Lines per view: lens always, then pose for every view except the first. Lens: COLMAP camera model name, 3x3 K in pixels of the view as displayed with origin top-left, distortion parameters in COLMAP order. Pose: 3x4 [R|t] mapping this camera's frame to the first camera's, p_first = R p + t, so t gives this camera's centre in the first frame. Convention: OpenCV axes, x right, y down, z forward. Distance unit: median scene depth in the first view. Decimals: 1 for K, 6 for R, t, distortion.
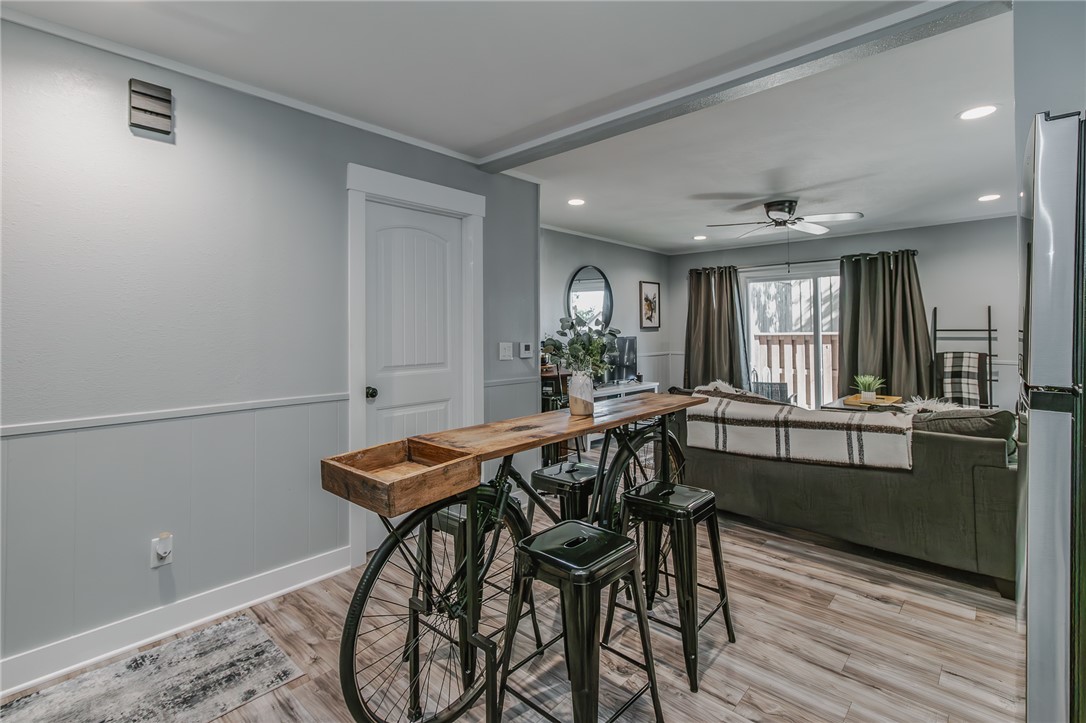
lens RADIAL K [[512.7, 0, 535.3], [0, 512.7, 328.2], [0, 0, 1]] dist [0.000440, 0.000131]
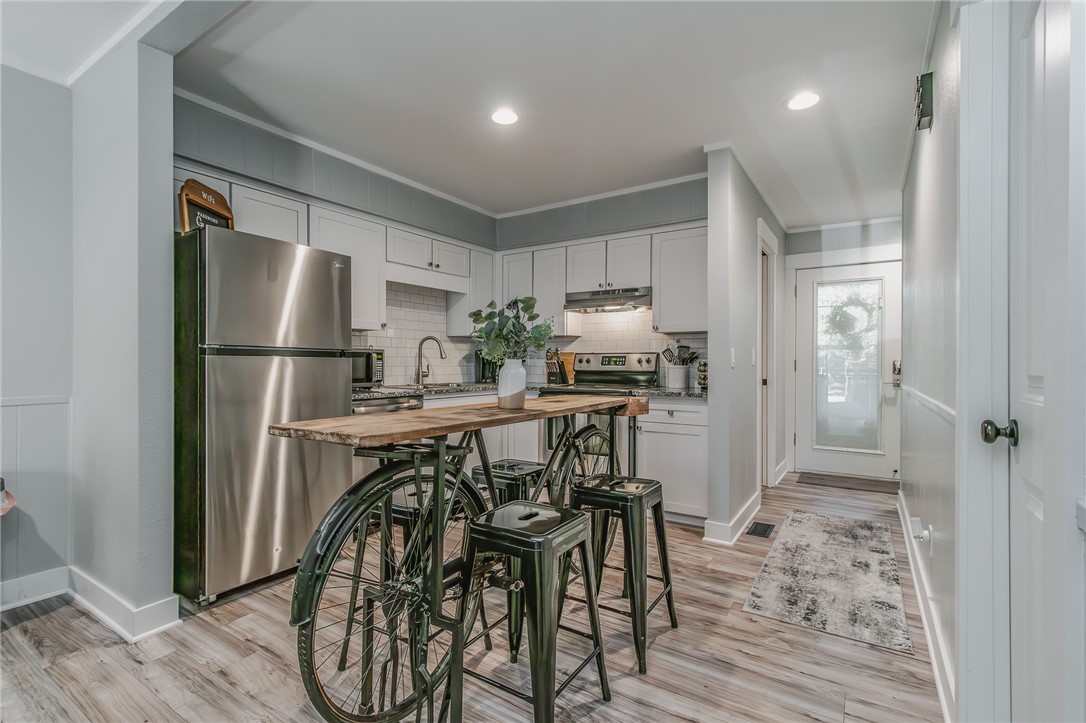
lens RADIAL K [[507.9, 0, 541.5], [0, 507.9, 363.6], [0, 0, 1]] dist [-0.001464, -0.000166]
pose [[-0.984456, 0.001746, -0.175623, 0.078947], [0.001692, 0.999998, 0.000455, 0.037638], [0.175623, 0.000151, -0.984457, 0.771704]]
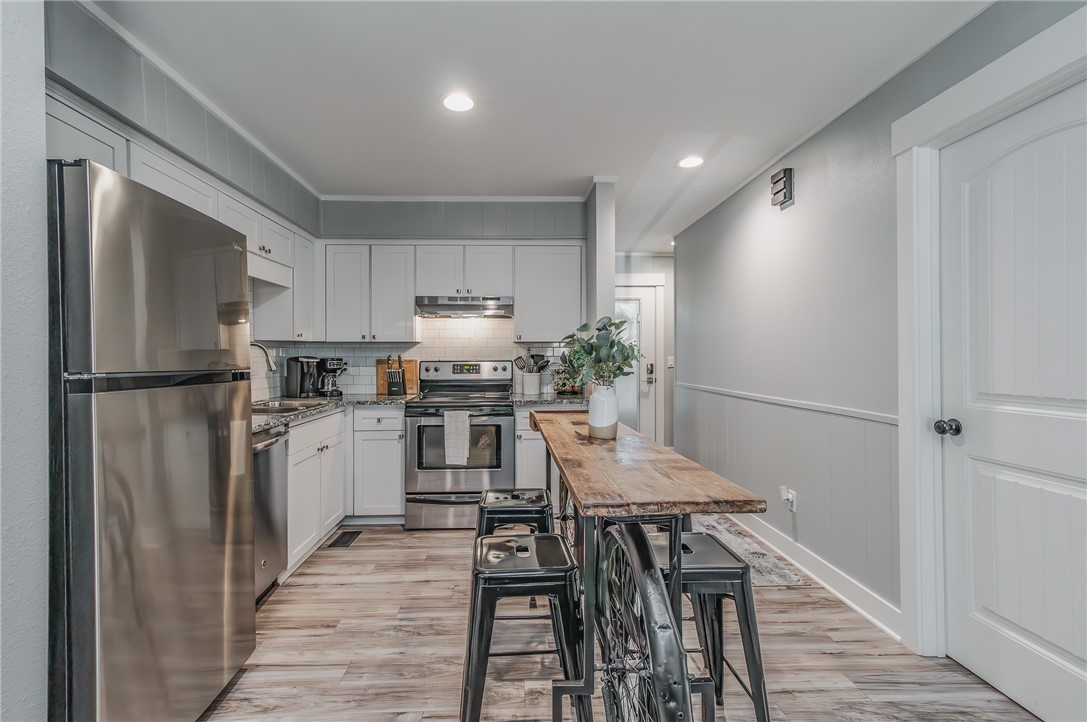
lens RADIAL K [[499.3, 0, 533.9], [0, 499.3, 358.0], [0, 0, 1]] dist [0.001921, 0.000411]
pose [[-0.701128, 0.008757, -0.712981, 0.307486], [0.009251, 0.999952, 0.003185, 0.014854], [0.712975, -0.004363, -0.701176, 0.611199]]
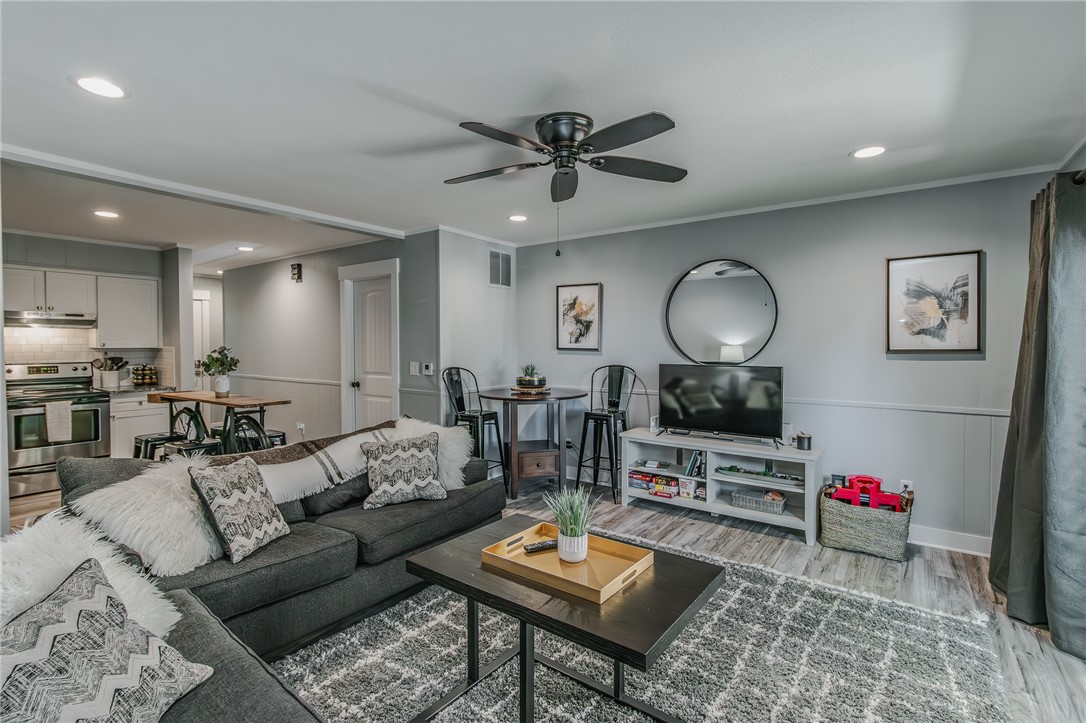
lens RADIAL K [[508.9, 0, 535.8], [0, 508.9, 347.7], [0, 0, 1]] dist [0.000400, -0.000142]
pose [[0.110254, 0.012636, -0.993823, 0.912167], [0.006149, 0.999891, 0.013395, -0.017414], [0.993884, -0.007588, 0.110164, 0.825983]]
